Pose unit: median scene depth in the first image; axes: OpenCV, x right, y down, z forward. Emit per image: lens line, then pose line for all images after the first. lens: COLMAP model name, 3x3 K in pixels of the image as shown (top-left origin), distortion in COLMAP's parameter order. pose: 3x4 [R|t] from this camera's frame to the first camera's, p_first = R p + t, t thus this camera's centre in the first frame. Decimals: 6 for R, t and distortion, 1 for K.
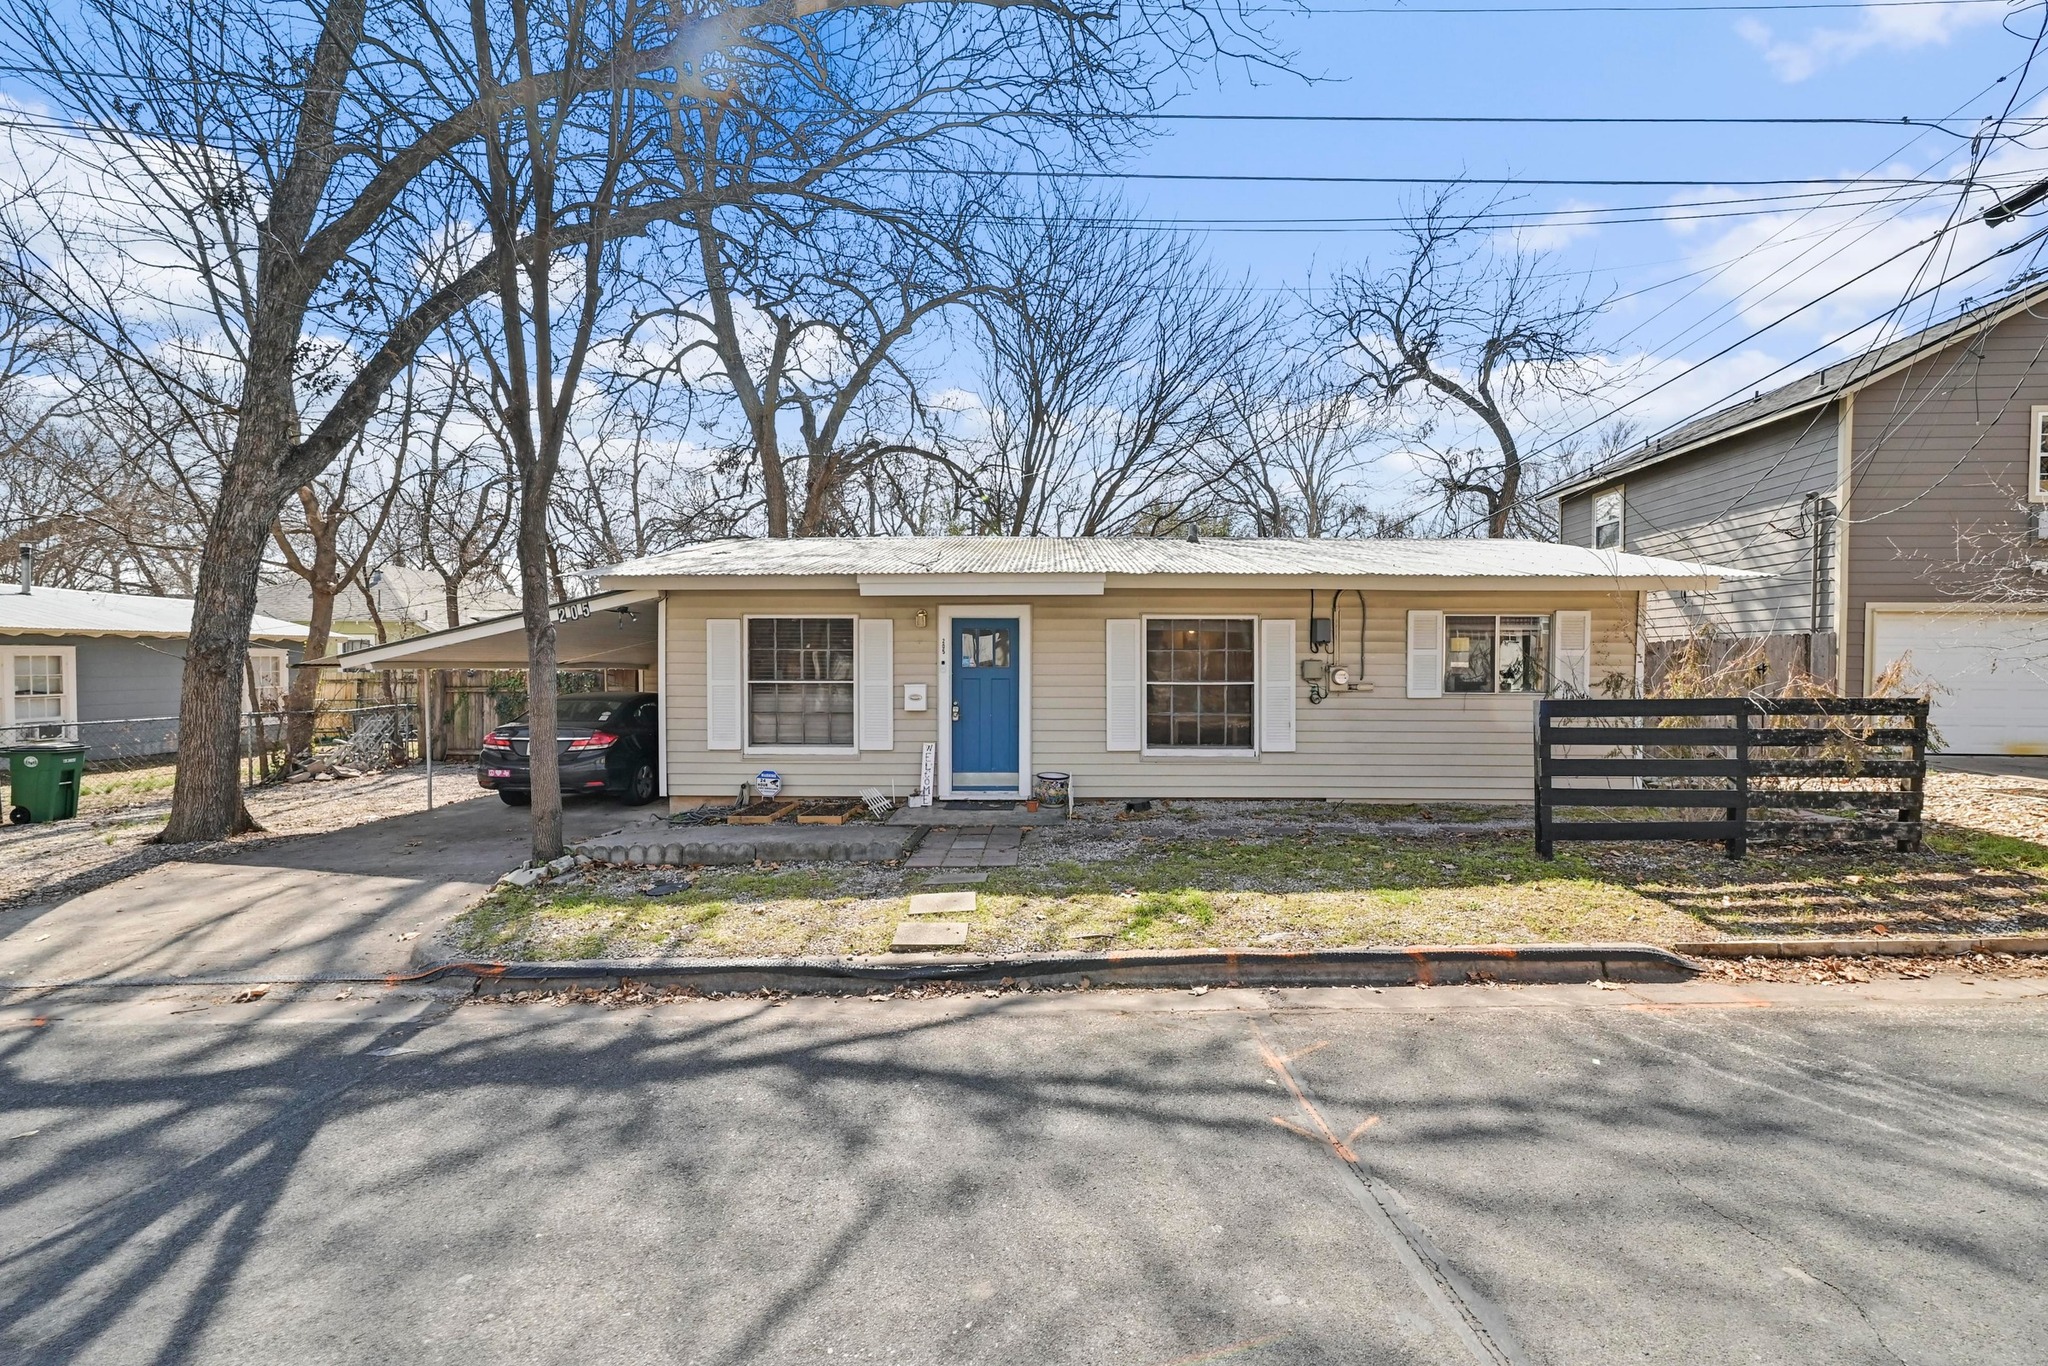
lens RADIAL K [[819.2, 0, 963.2], [0, 819.2, 685.5], [0, 0, 1]] dist [-0.000137, -0.000418]
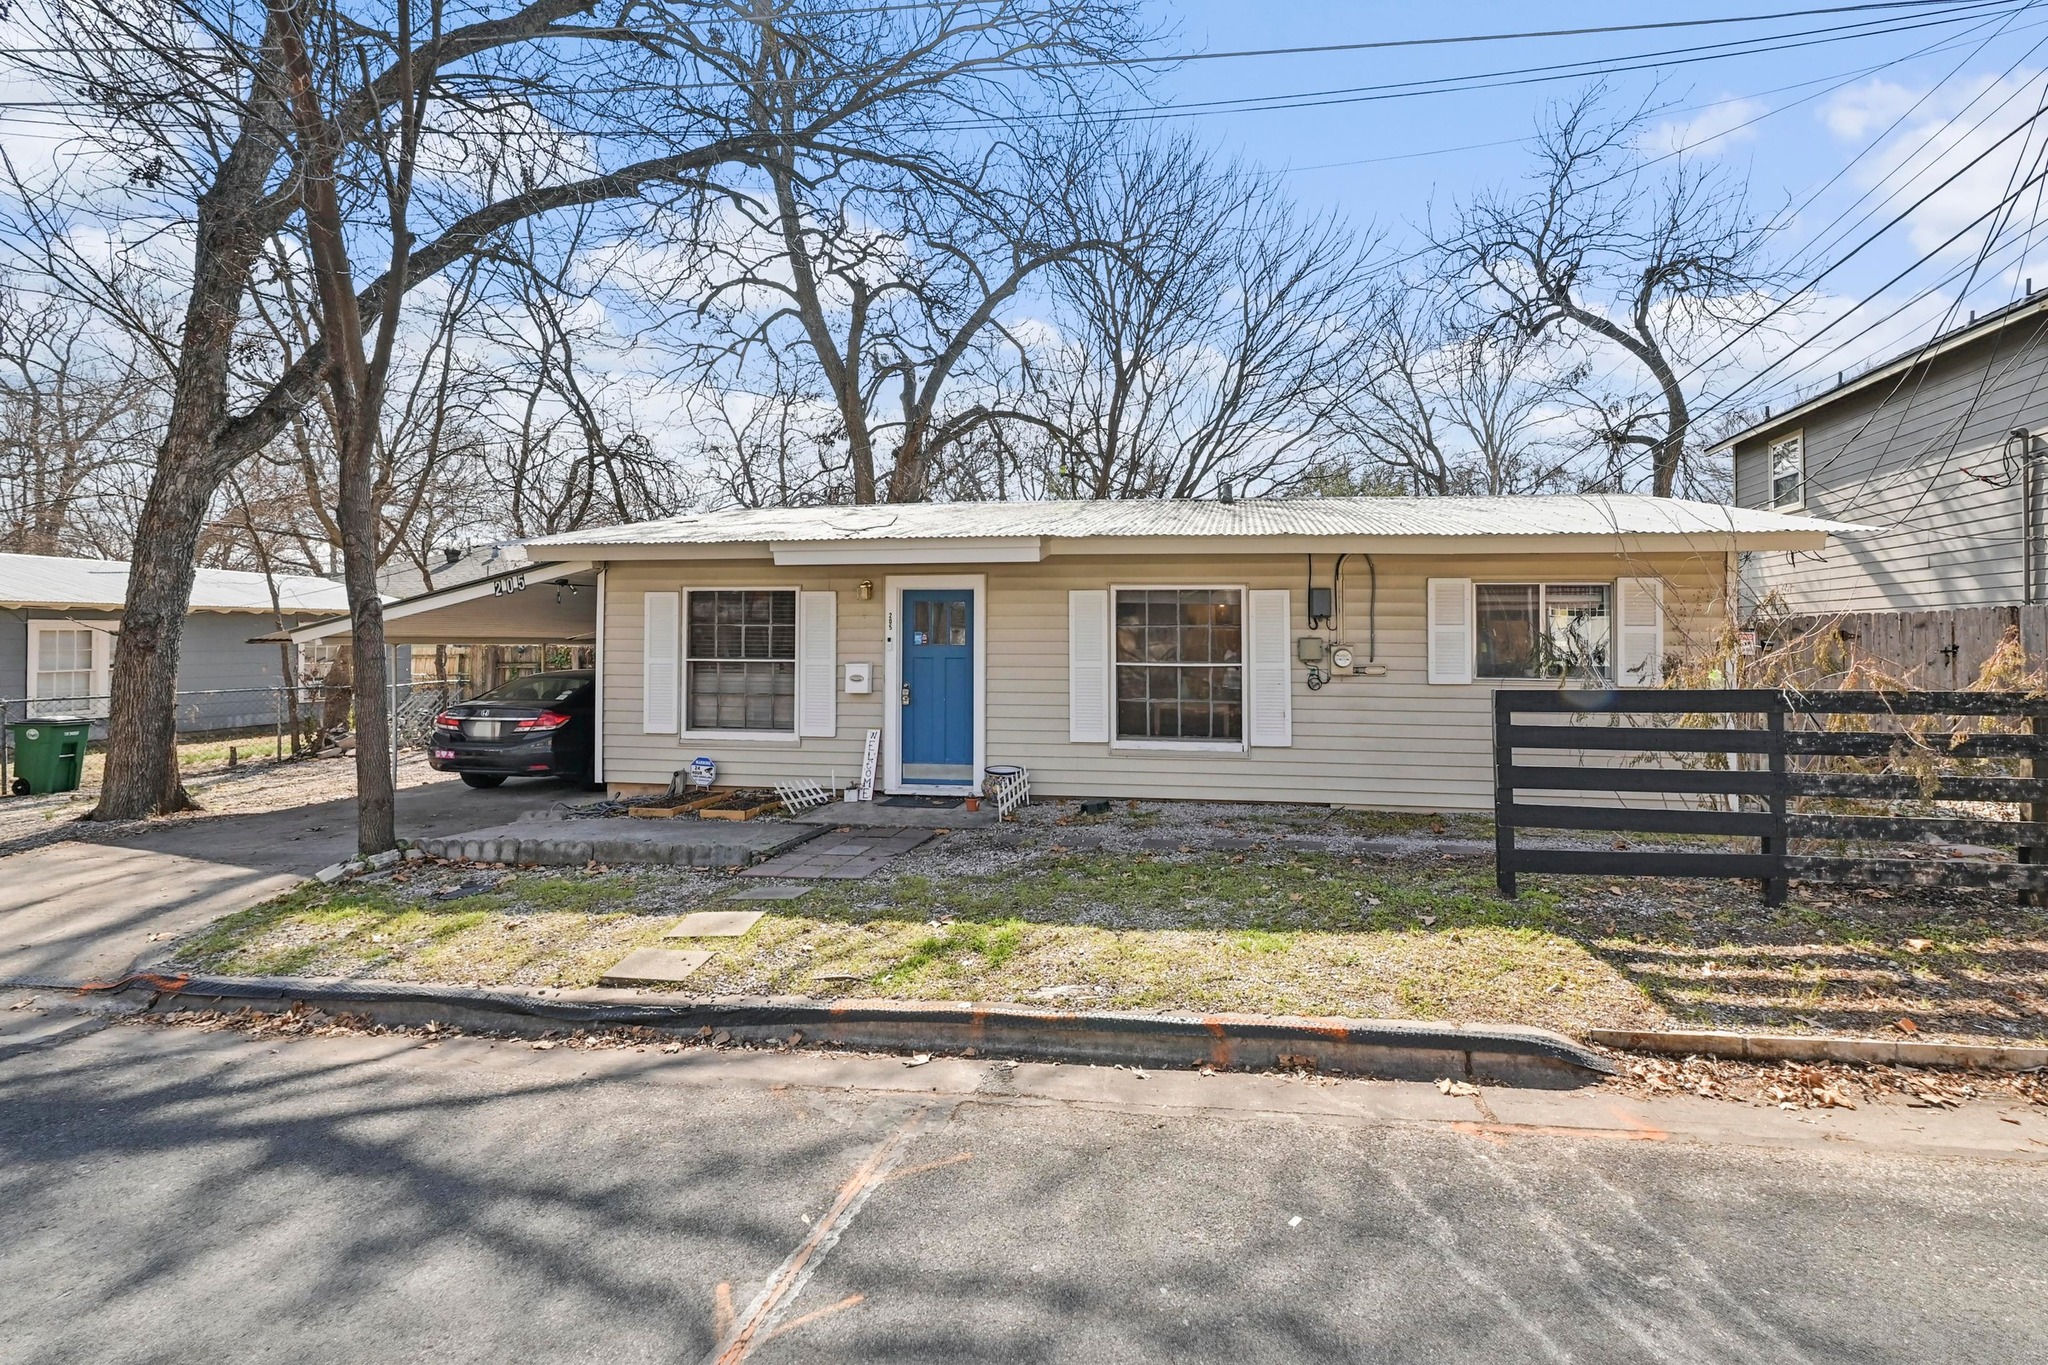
lens RADIAL K [[850.7, 0, 1051.1], [0, 850.7, 633.9], [0, 0, 1]] dist [-0.000296, 0.000052]
pose [[0.993065, 0.002130, -0.117543, 0.267159], [-0.006131, 0.999414, -0.033686, -0.003982], [0.117402, 0.034174, 0.992496, 0.101956]]
